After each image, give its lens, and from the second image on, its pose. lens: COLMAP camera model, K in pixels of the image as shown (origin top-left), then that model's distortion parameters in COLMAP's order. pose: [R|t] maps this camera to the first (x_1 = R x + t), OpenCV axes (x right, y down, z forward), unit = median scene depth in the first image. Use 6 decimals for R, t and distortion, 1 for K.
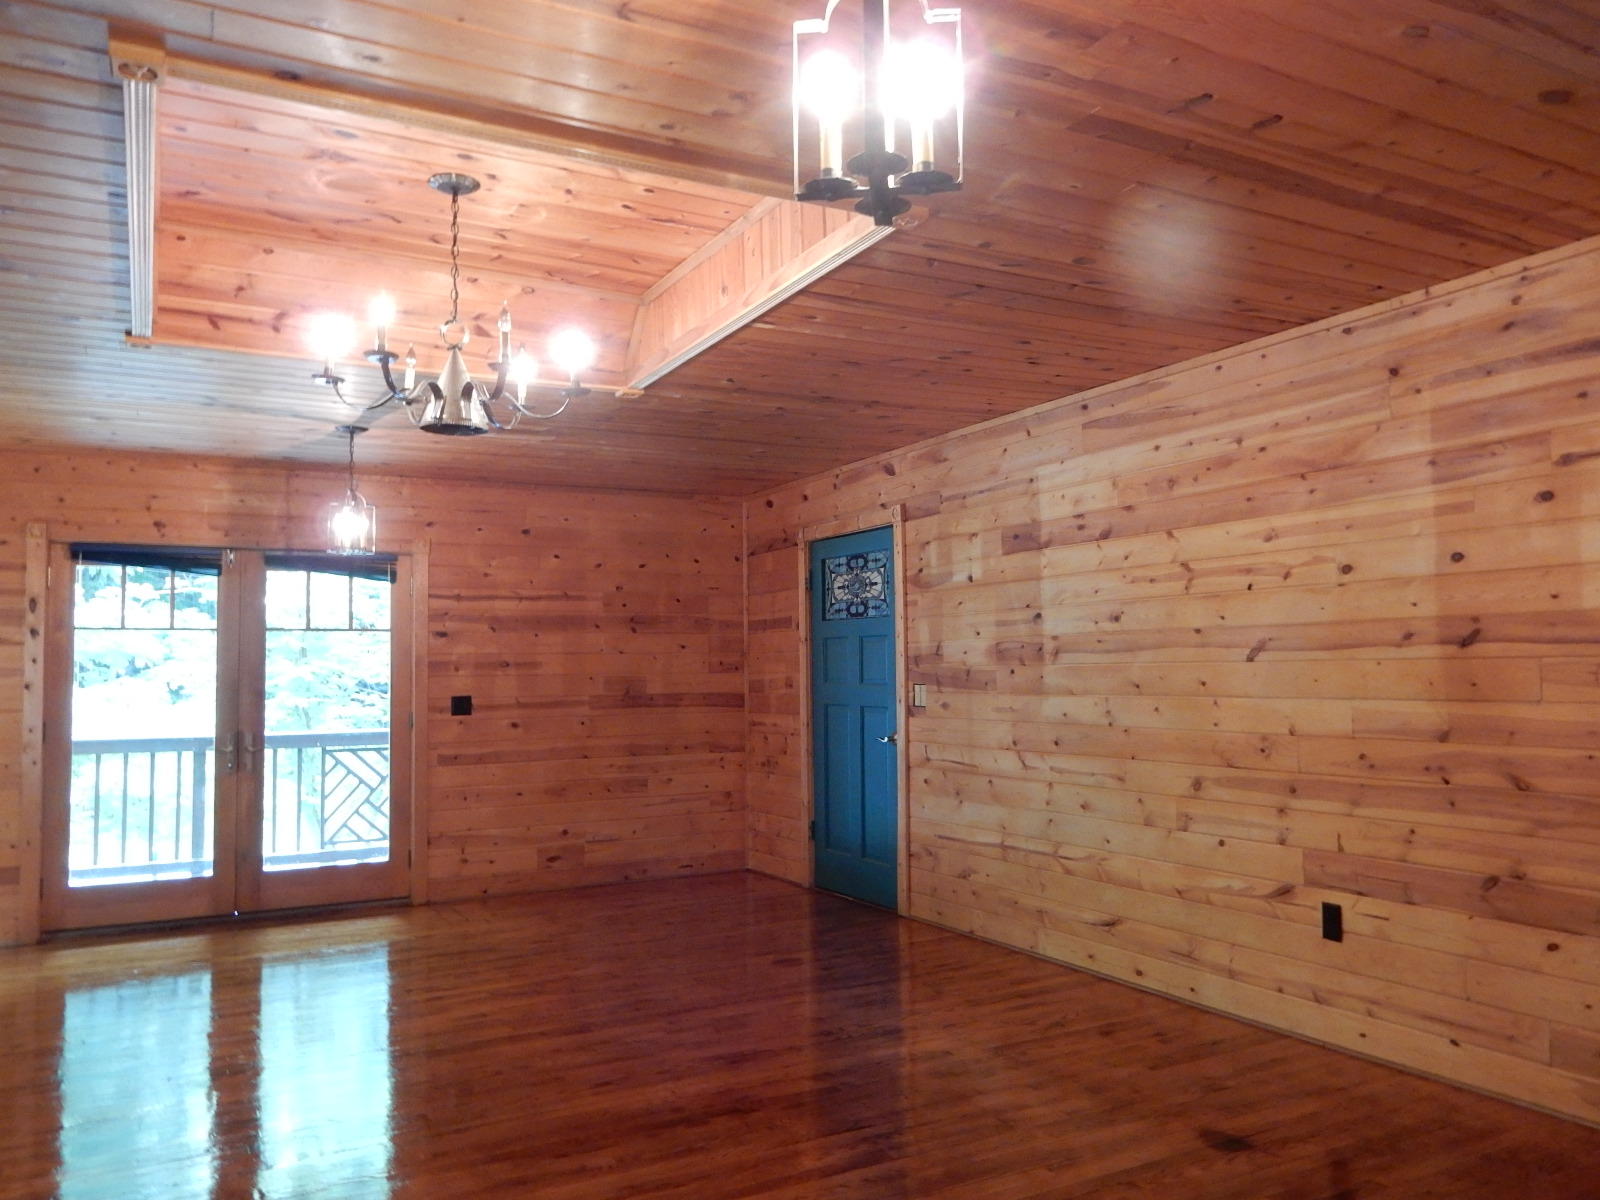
lens RADIAL K [[1186.7, 0, 798.8], [0, 1186.7, 600.2], [0, 0, 1]] dist [0.000258, 0.000005]
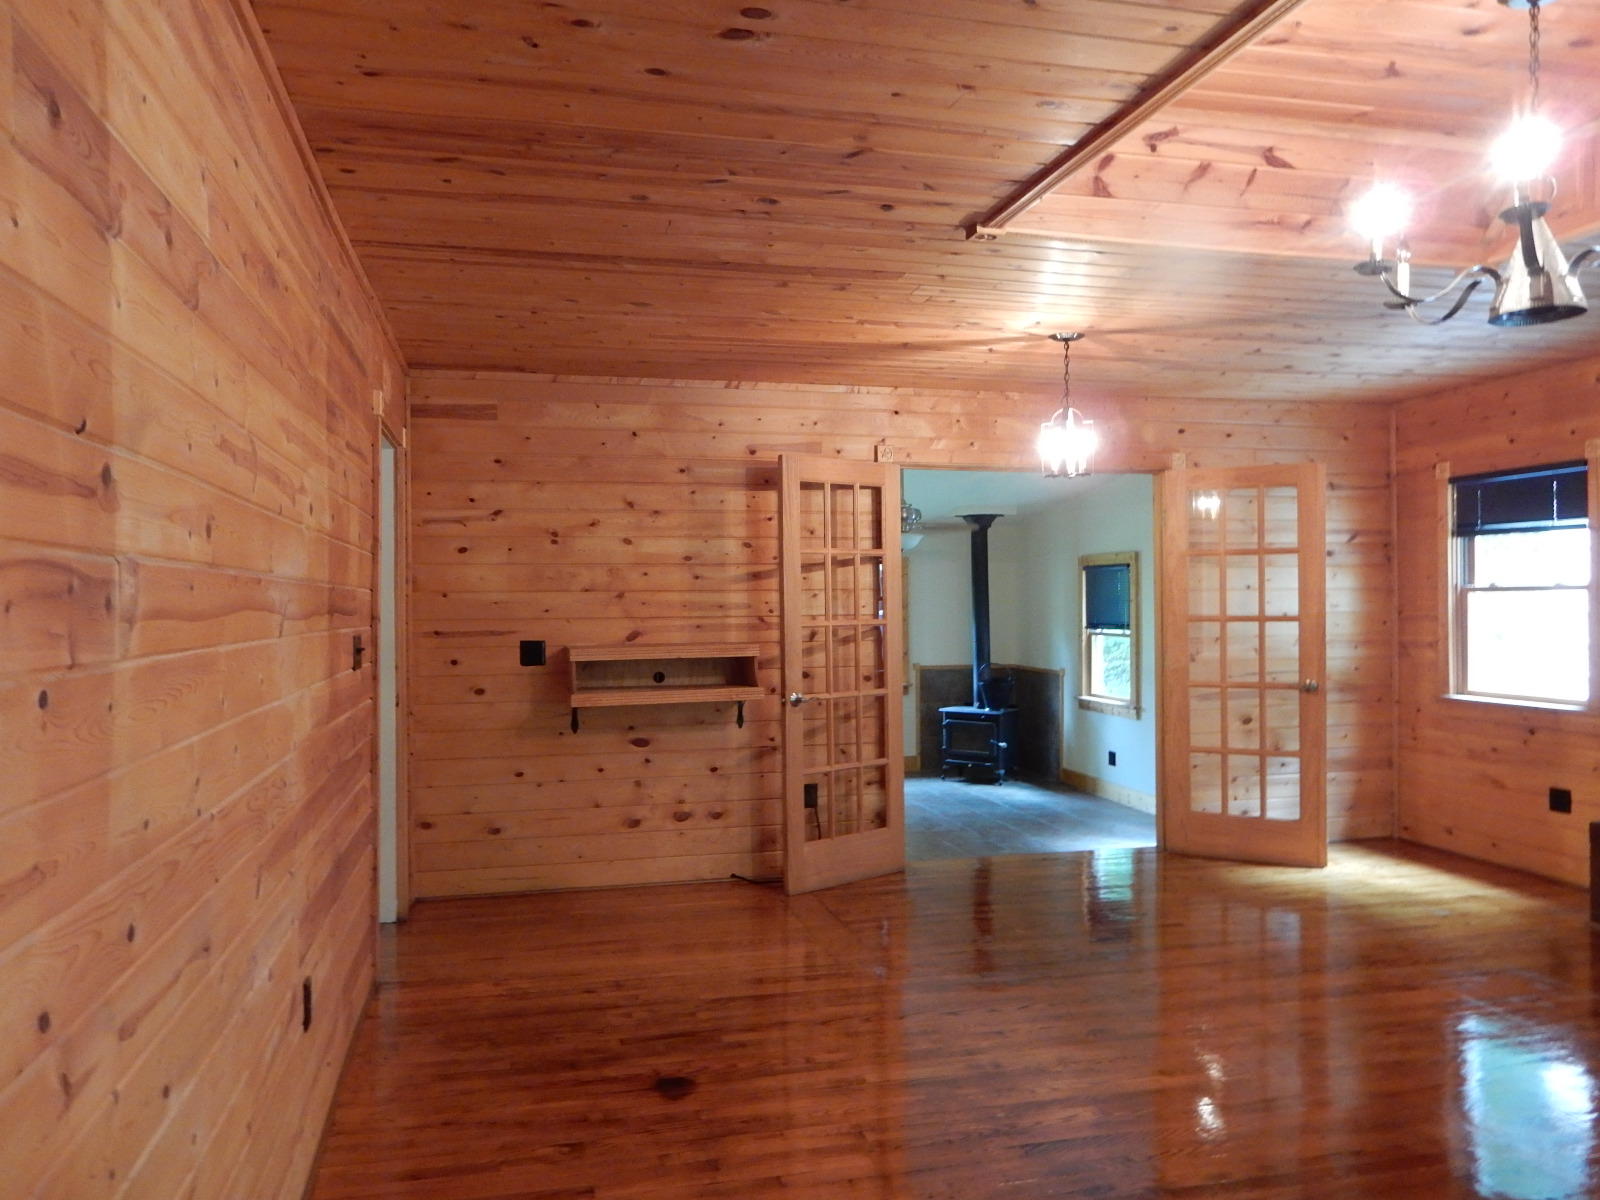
lens RADIAL K [[1186.7, 0, 800.9], [0, 1186.7, 600.5], [0, 0, 1]] dist [0.000258, 0.000005]
pose [[-0.966801, 0.013174, 0.255189, -0.021167], [-0.002428, 0.998151, -0.060730, 0.087243], [-0.255518, -0.059333, -0.964982, 1.930541]]
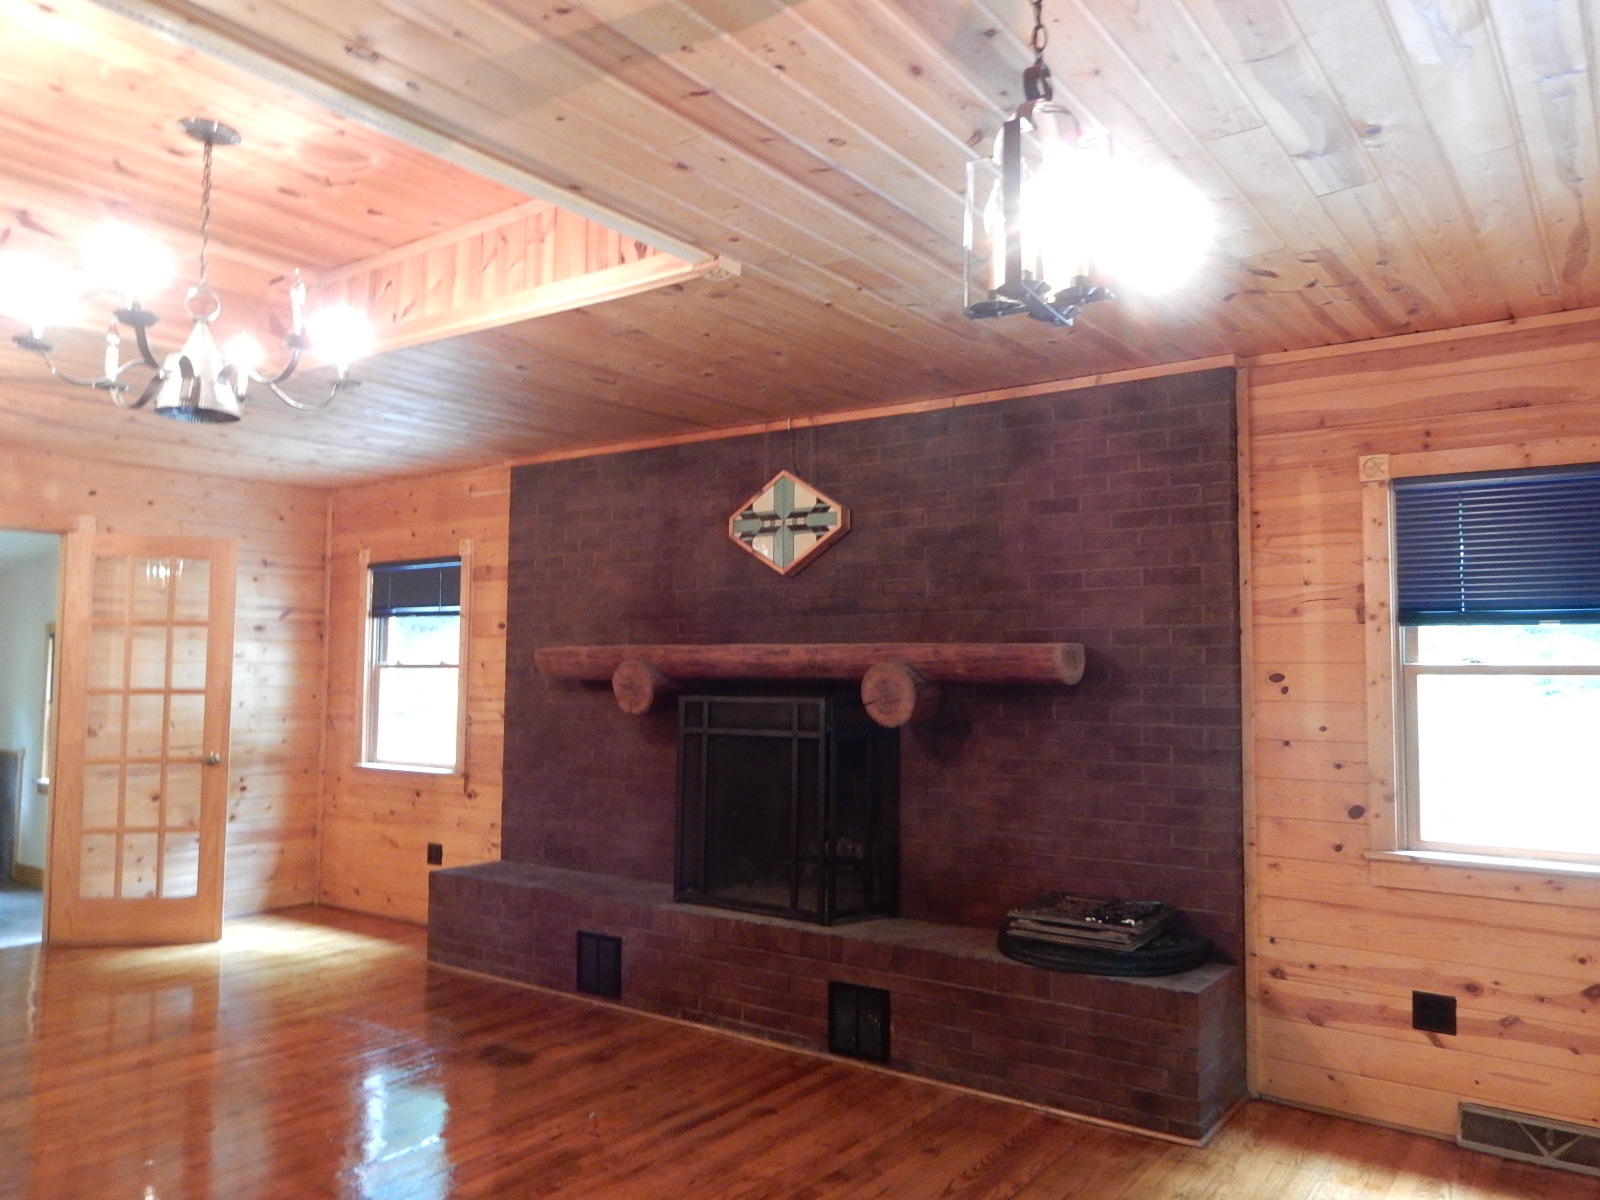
lens RADIAL K [[1186.7, 0, 799.9], [0, 1186.7, 609.8], [0, 0, 1]] dist [0.000258, 0.000005]
pose [[-0.896682, -0.027591, -0.441815, -0.160563], [0.023311, 0.993728, -0.109369, 0.092486], [0.442062, -0.108368, -0.890414, 1.972300]]
